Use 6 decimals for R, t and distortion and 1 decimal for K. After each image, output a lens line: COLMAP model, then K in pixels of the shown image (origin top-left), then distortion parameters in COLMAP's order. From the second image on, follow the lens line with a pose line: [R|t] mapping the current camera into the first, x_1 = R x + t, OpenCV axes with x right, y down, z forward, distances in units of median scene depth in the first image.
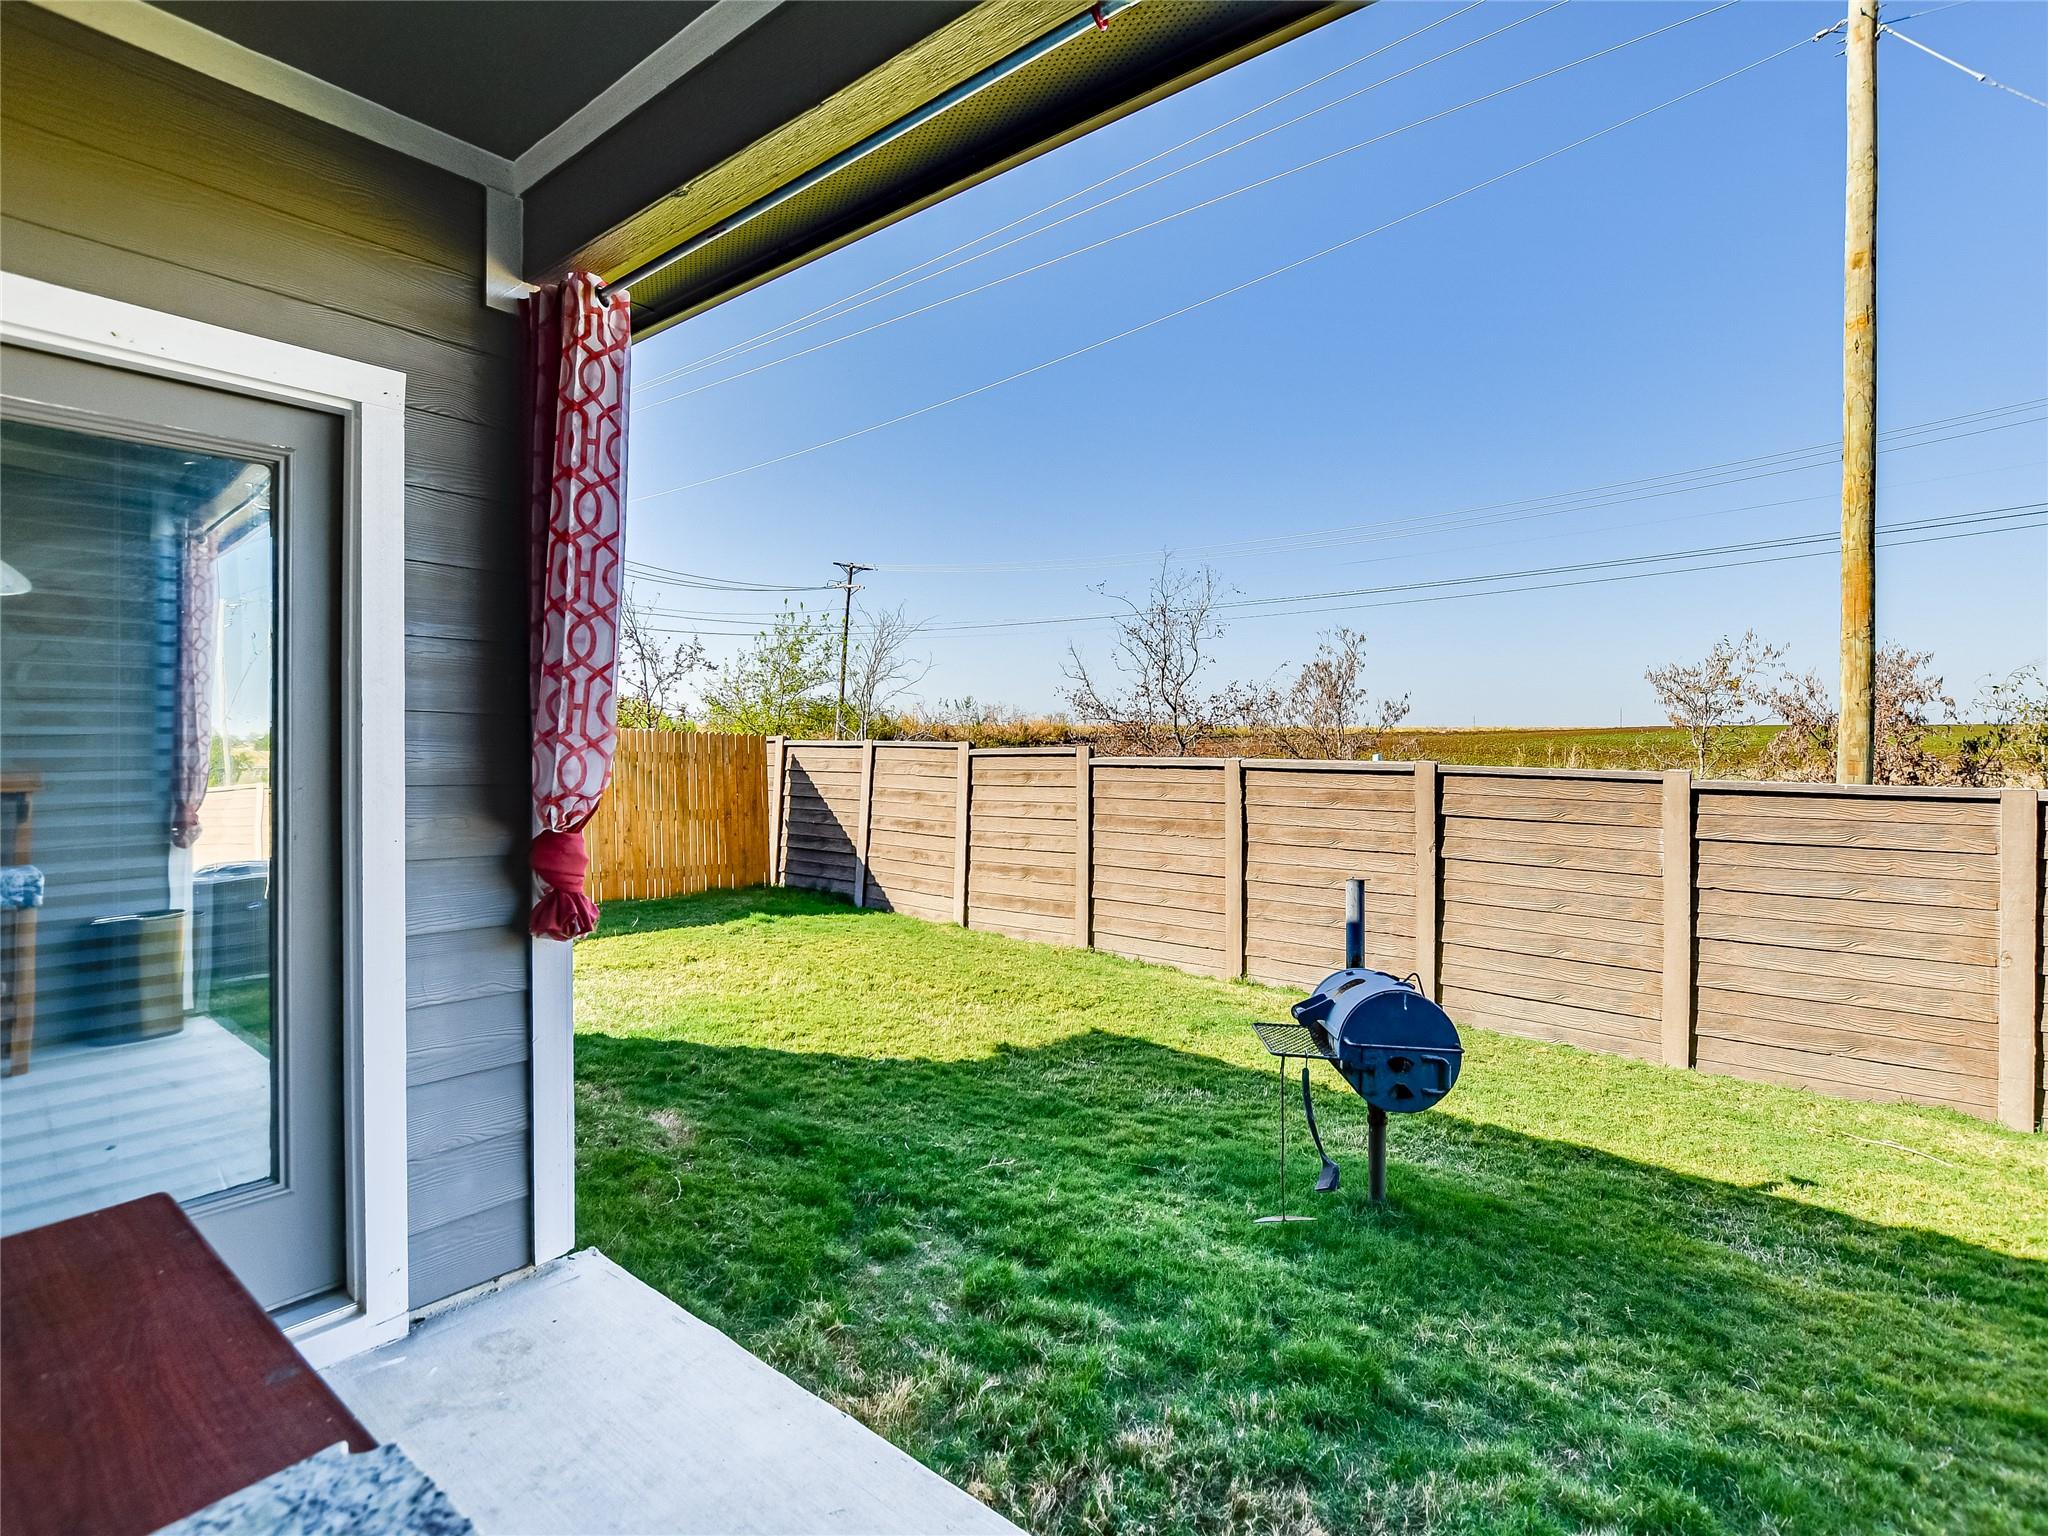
lens RADIAL K [[1029.2, 0, 1024.0], [0, 1029.2, 768.0], [0, 0, 1]] dist [0.004592, 0.000020]
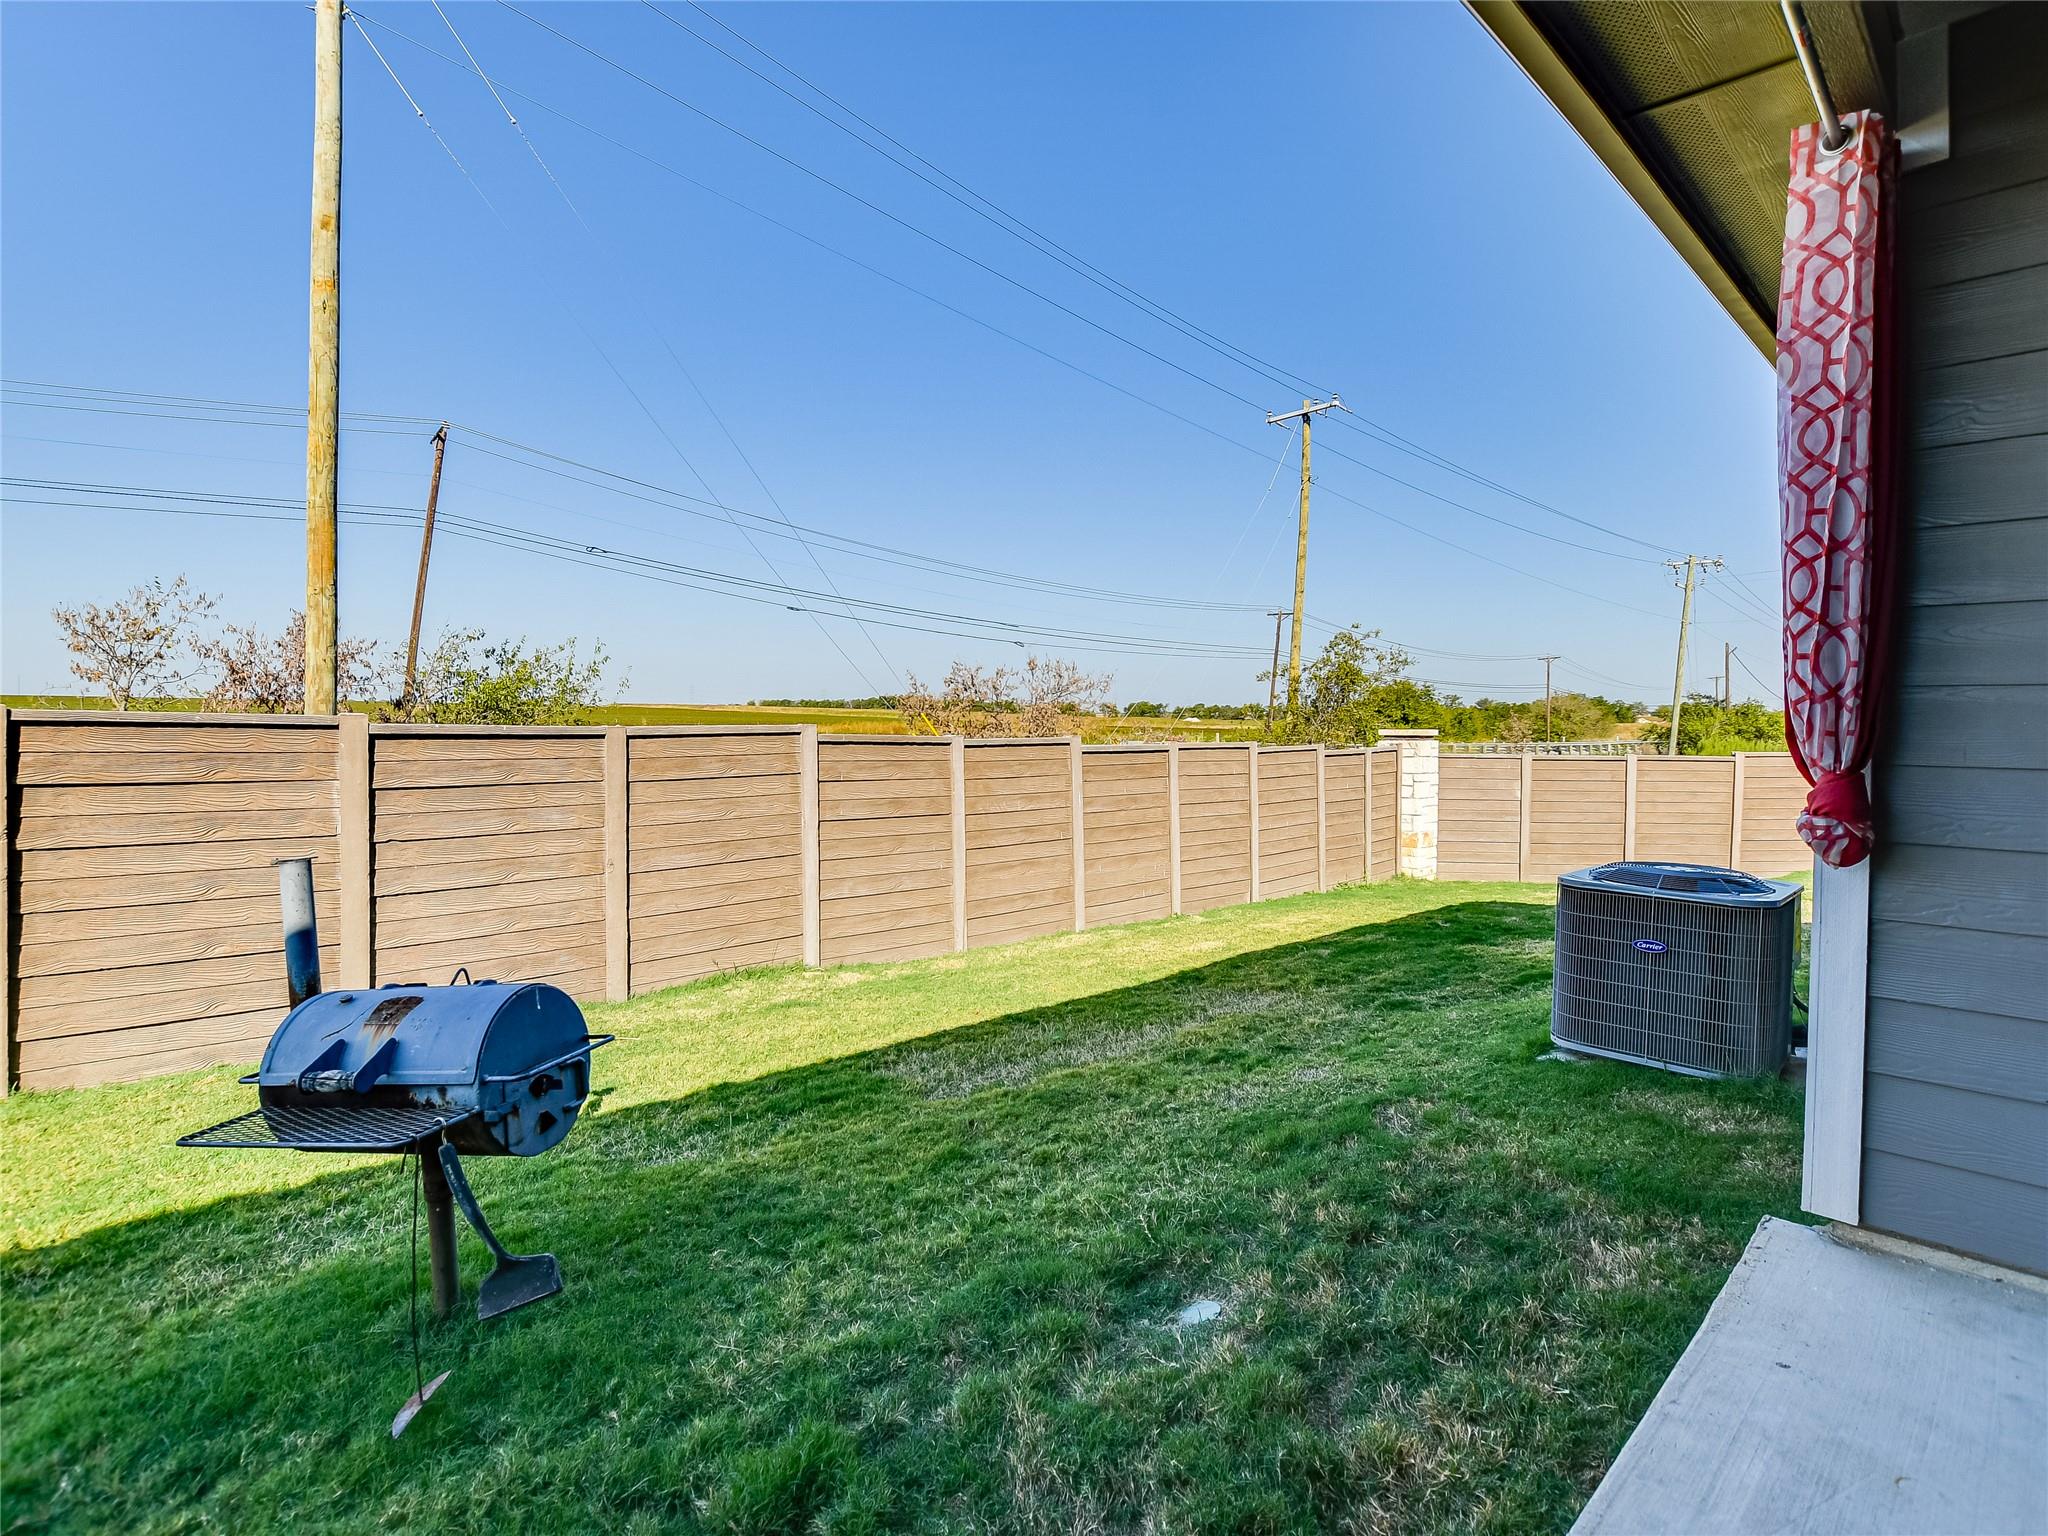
lens RADIAL K [[1031.5, 0, 1020.5], [0, 1031.5, 745.5], [0, 0, 1]] dist [-0.019476, -0.000007]
pose [[0.135159, -0.026681, 0.990465, -0.161597], [0.022646, 0.999459, 0.023833, 0.021832], [-0.990565, 0.019208, 0.135691, 0.309233]]
